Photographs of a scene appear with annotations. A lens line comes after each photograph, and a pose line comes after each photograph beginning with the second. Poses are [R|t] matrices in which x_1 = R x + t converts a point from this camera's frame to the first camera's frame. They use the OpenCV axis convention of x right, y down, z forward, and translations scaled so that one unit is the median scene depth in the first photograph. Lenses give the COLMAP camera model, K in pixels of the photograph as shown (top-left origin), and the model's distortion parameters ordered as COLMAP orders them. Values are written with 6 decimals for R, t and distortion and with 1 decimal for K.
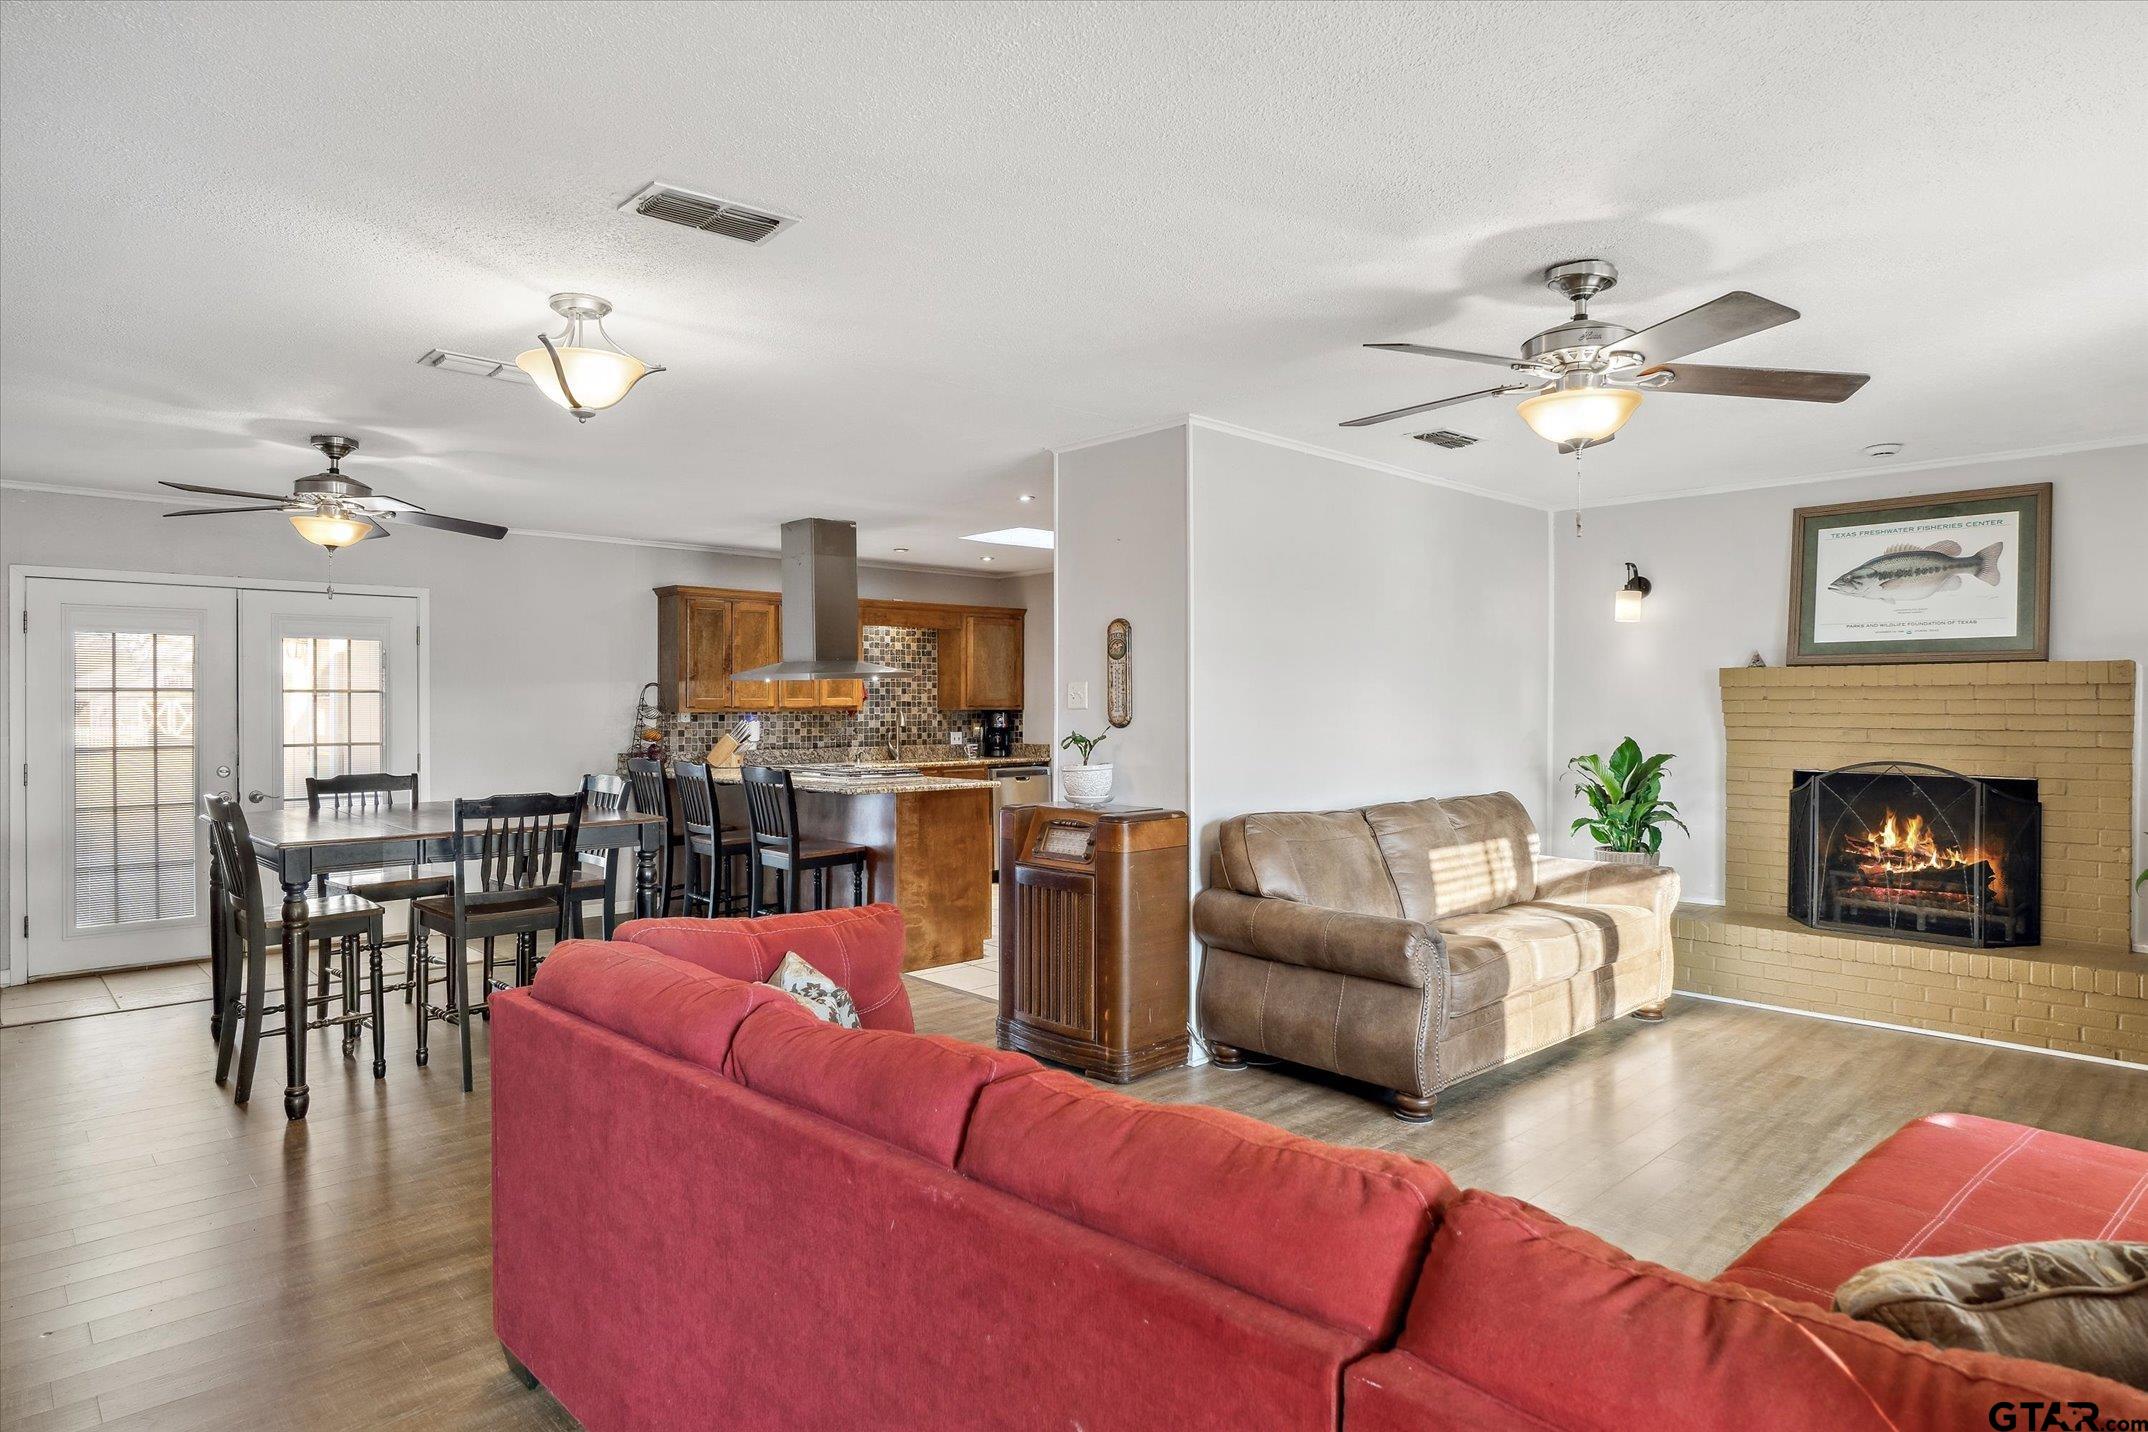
lens RADIAL K [[1272.1, 0, 1076.6], [0, 1272.1, 711.4], [0, 0, 1]] dist [-0.006401, 0.001754]
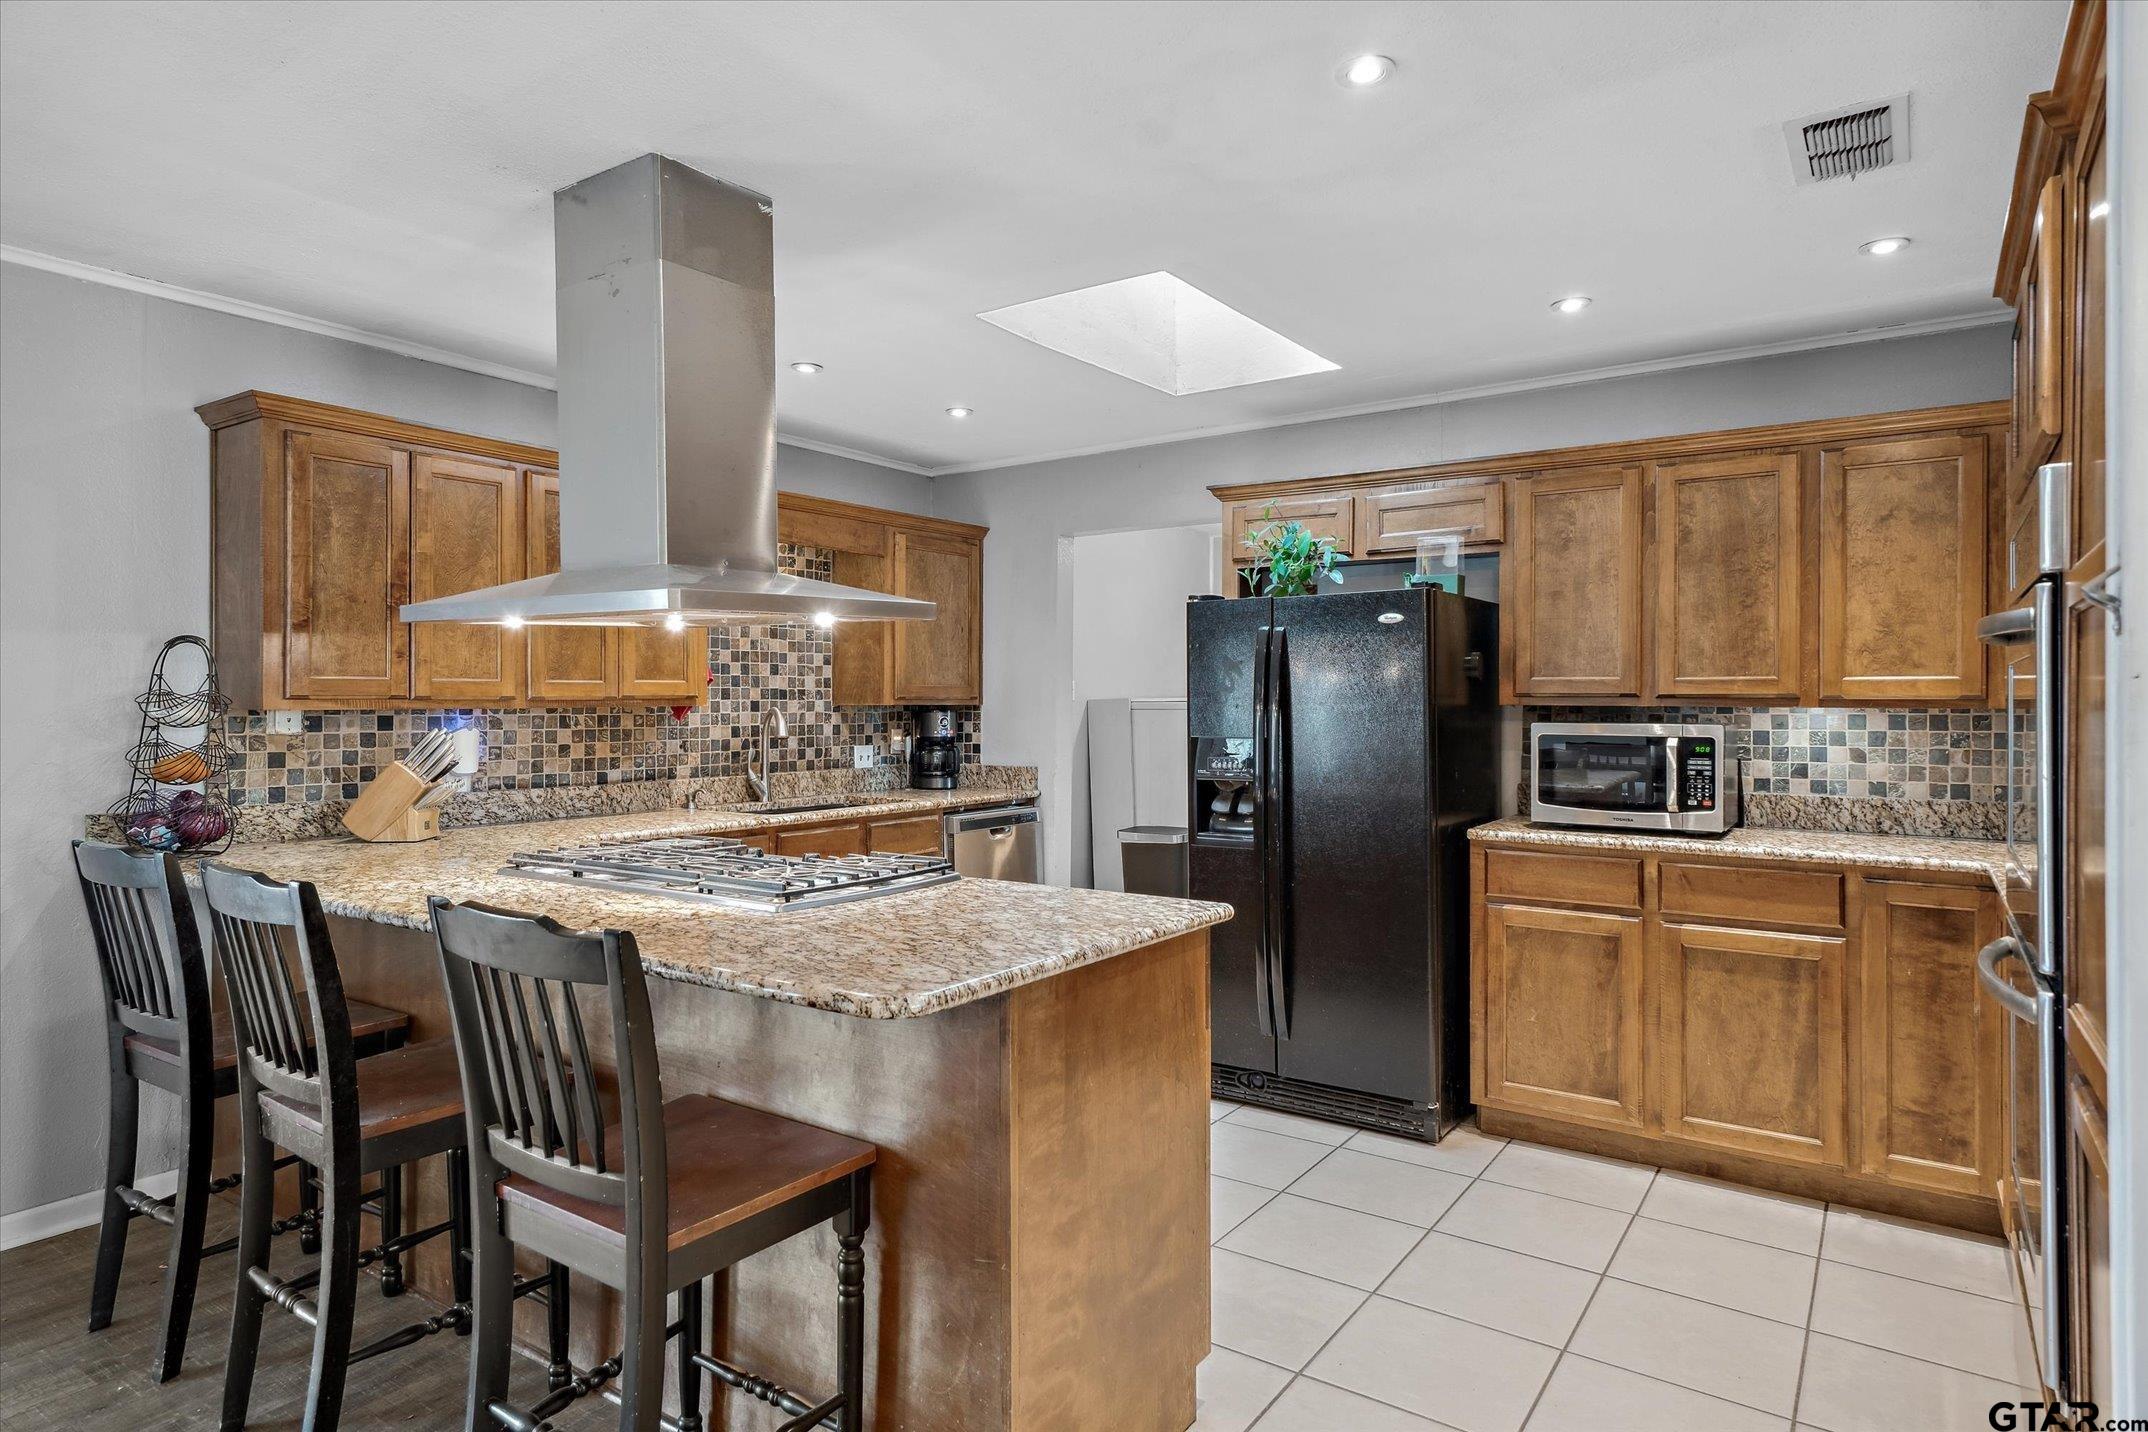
lens RADIAL K [[1183.6, 0, 1076.6], [0, 1183.6, 705.5], [0, 0, 1]] dist [0.001744, 0.001560]
pose [[0.971941, 0.000780, 0.235225, -0.146729], [-0.000131, 0.999996, -0.002772, 0.000258], [-0.235226, 0.002663, 0.971937, 0.559807]]
